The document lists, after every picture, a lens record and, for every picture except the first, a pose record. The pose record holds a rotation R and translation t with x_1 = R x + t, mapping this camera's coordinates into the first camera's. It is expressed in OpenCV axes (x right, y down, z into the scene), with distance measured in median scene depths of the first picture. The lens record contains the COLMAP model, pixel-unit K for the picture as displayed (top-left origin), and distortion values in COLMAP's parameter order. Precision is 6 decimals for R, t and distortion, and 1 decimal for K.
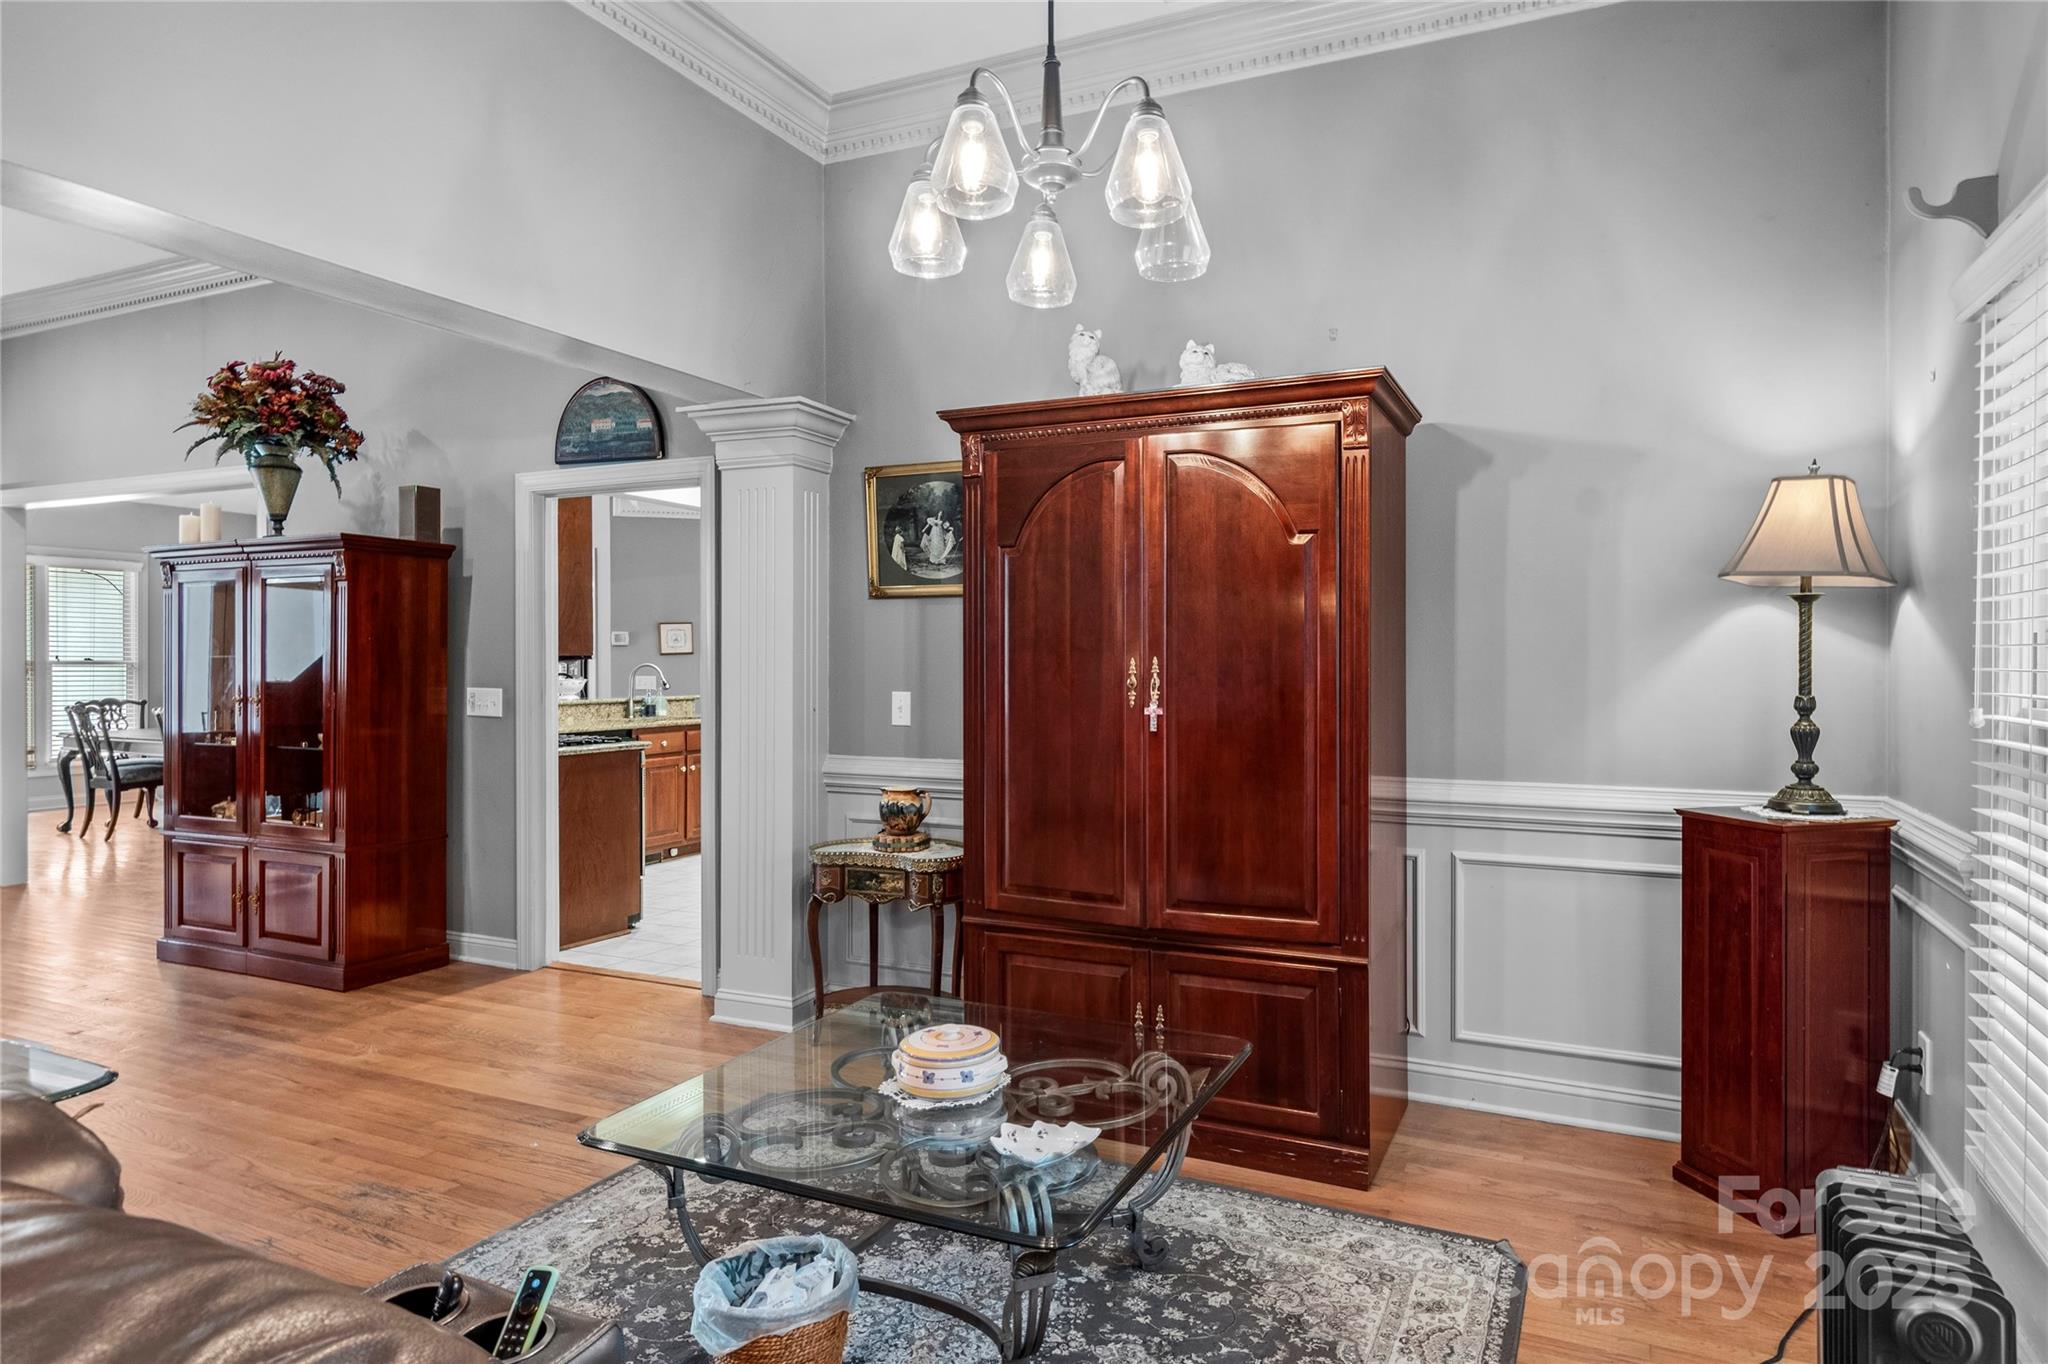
lens RADIAL K [[1152.3, 0, 1024.0], [0, 1152.3, 682.0], [0, 0, 1]] dist [-0.001122, -0.000325]
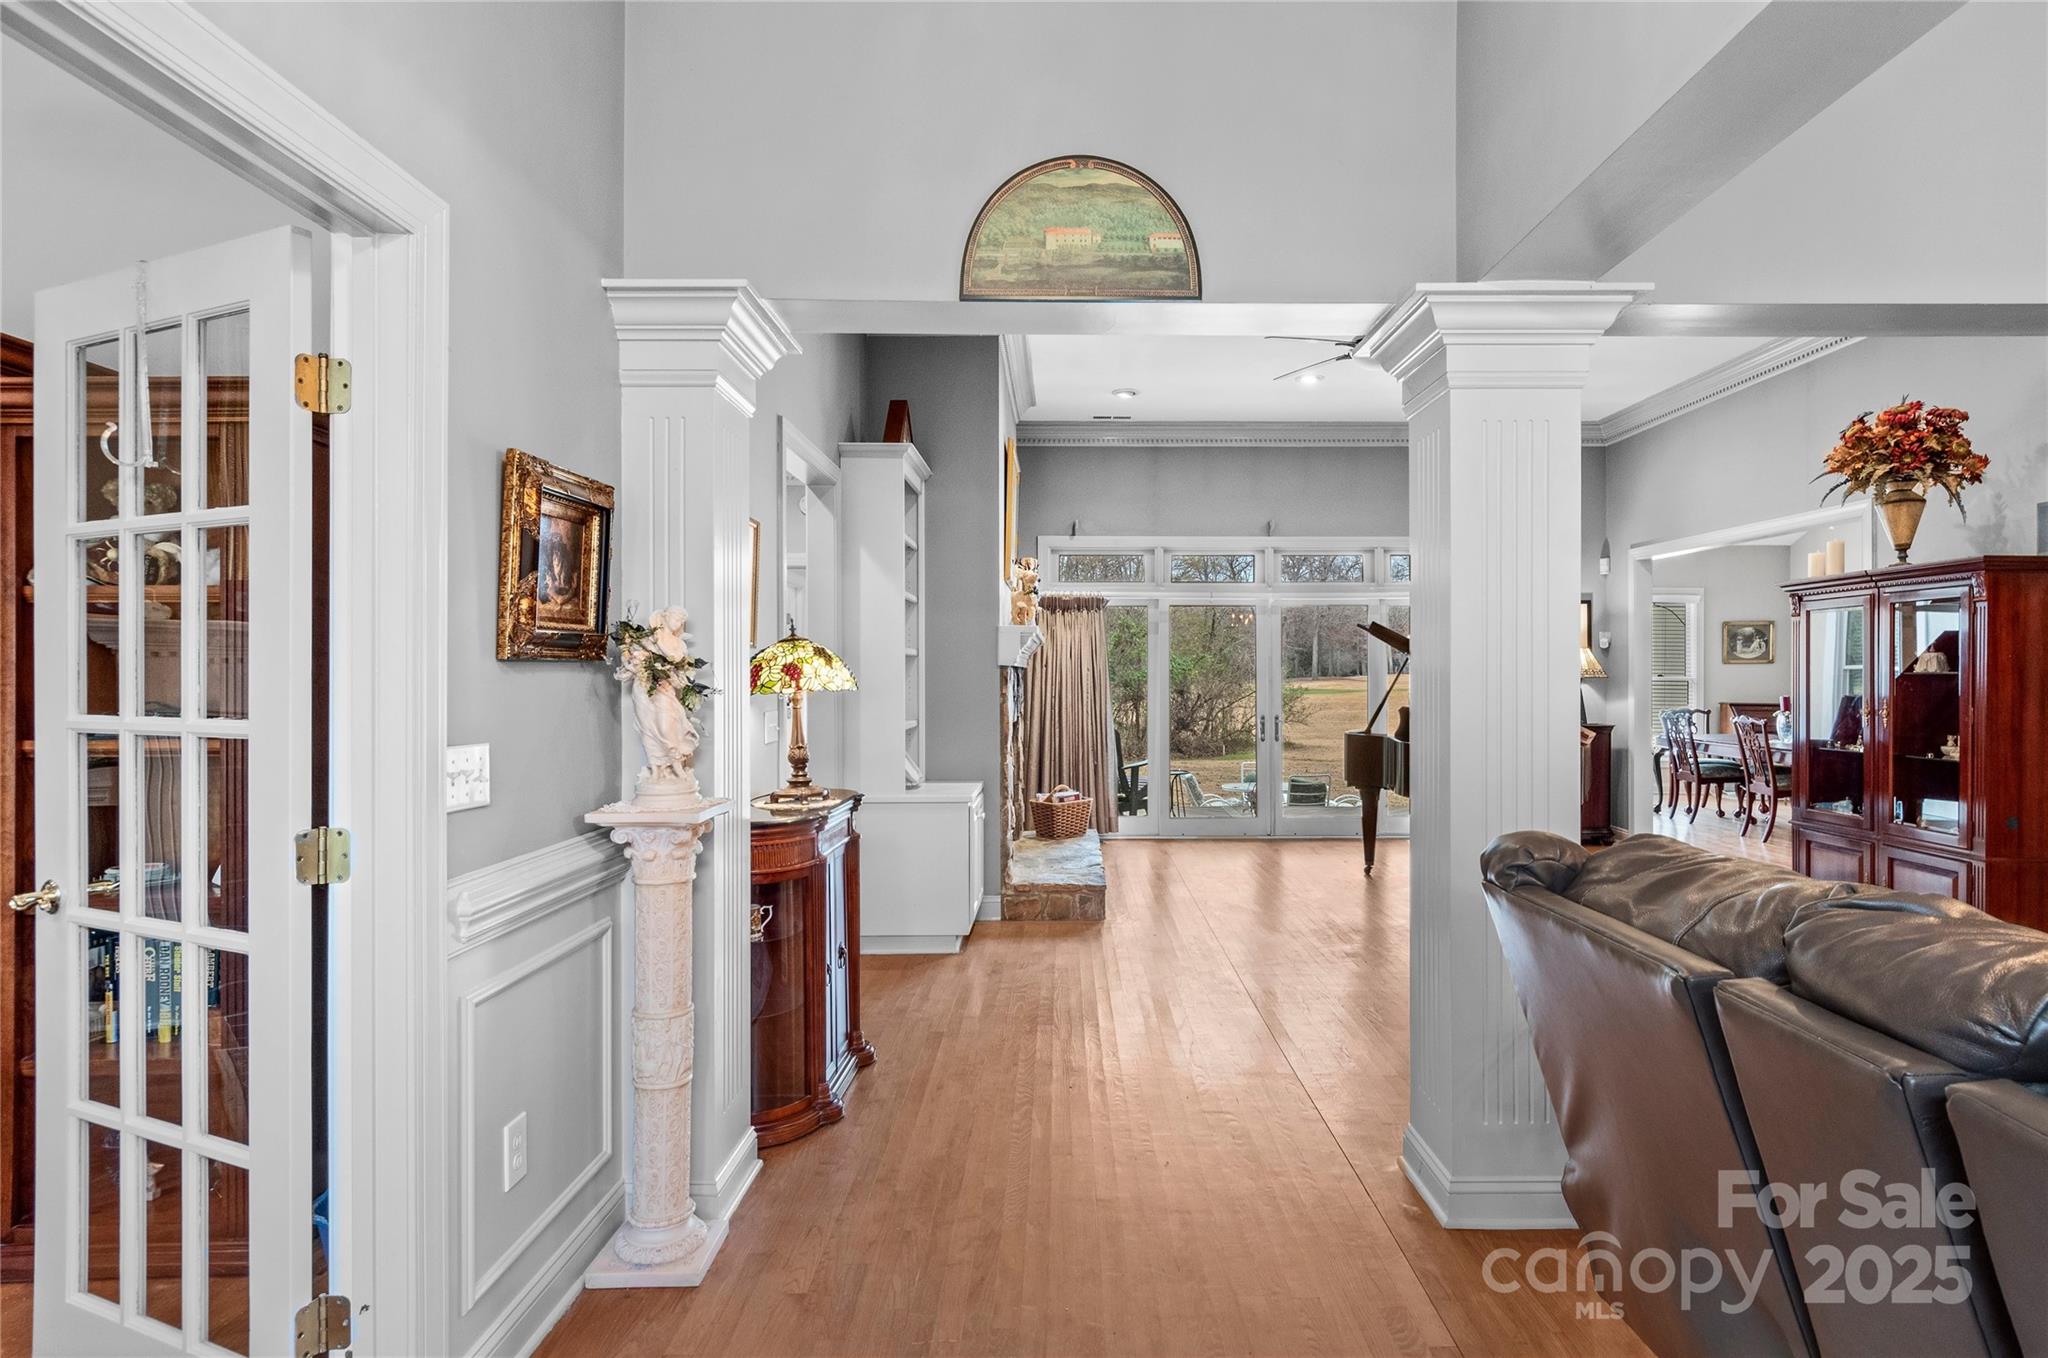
lens RADIAL K [[1090.0, 0, 1024.0], [0, 1090.0, 679.0], [0, 0, 1]] dist [-0.001104, -0.000387]
pose [[0.425062, 0.008161, -0.905128, -0.064627], [-0.024848, 0.999688, -0.002656, 0.006533], [0.904823, 0.023620, 0.425132, -0.194811]]
